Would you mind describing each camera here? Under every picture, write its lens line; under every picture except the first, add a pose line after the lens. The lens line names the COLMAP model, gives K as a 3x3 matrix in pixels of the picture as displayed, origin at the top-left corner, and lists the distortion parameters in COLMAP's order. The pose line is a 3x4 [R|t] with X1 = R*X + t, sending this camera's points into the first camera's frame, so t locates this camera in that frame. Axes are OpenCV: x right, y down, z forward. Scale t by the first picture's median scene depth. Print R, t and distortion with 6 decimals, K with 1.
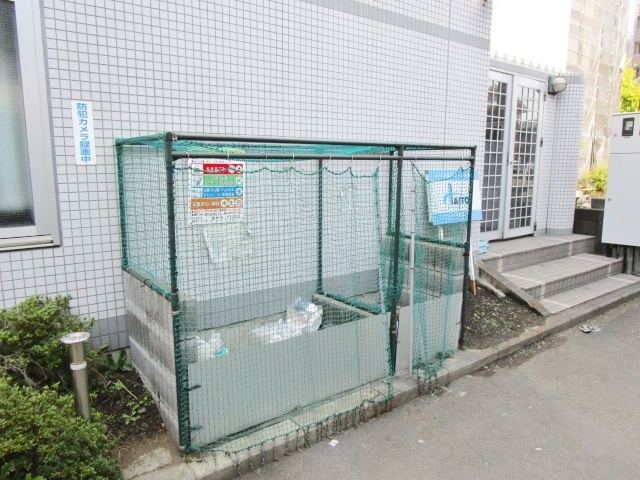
lens RADIAL K [[460.4, 0, 316.4], [0, 460.4, 241.6], [0, 0, 1]] dist [-0.035397, 0.014310]
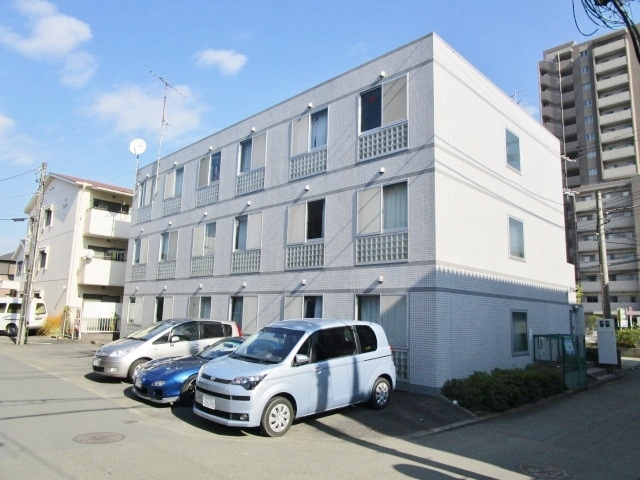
lens RADIAL K [[460.4, 0, 316.4], [0, 460.4, 241.6], [0, 0, 1]] dist [-0.035397, 0.014310]
pose [[0.989612, 0.048868, 0.135205, -1.558378], [-0.003968, 0.949380, -0.314104, 0.182269], [-0.143711, 0.310305, 0.939712, -1.671500]]
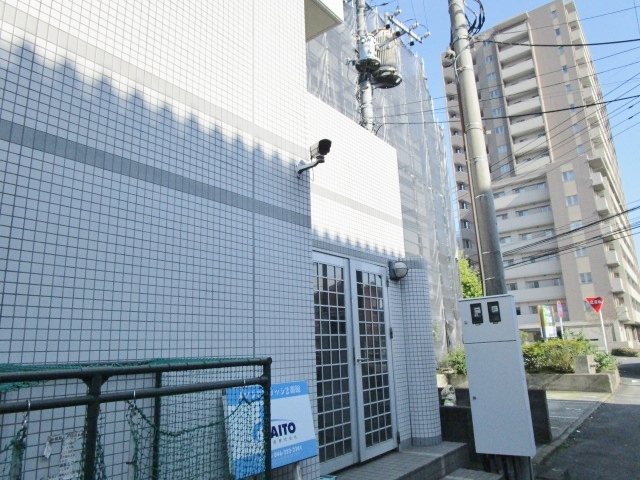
lens RADIAL K [[460.4, 0, 316.4], [0, 460.4, 241.6], [0, 0, 1]] dist [-0.035397, 0.014310]
pose [[0.964926, 0.022770, 0.261534, 0.129767], [0.080869, 0.922006, -0.378636, -0.061682], [-0.249757, 0.386506, 0.887826, 0.203057]]
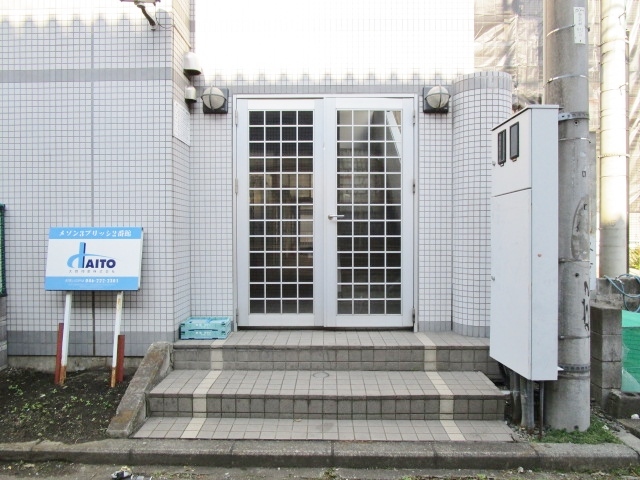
lens RADIAL K [[460.4, 0, 316.4], [0, 460.4, 241.6], [0, 0, 1]] dist [-0.035397, 0.014310]
pose [[0.792020, 0.002771, -0.610489, 0.803630], [-0.094801, 0.988418, -0.118504, -0.049205], [0.603090, 0.151733, 0.783109, 0.423886]]
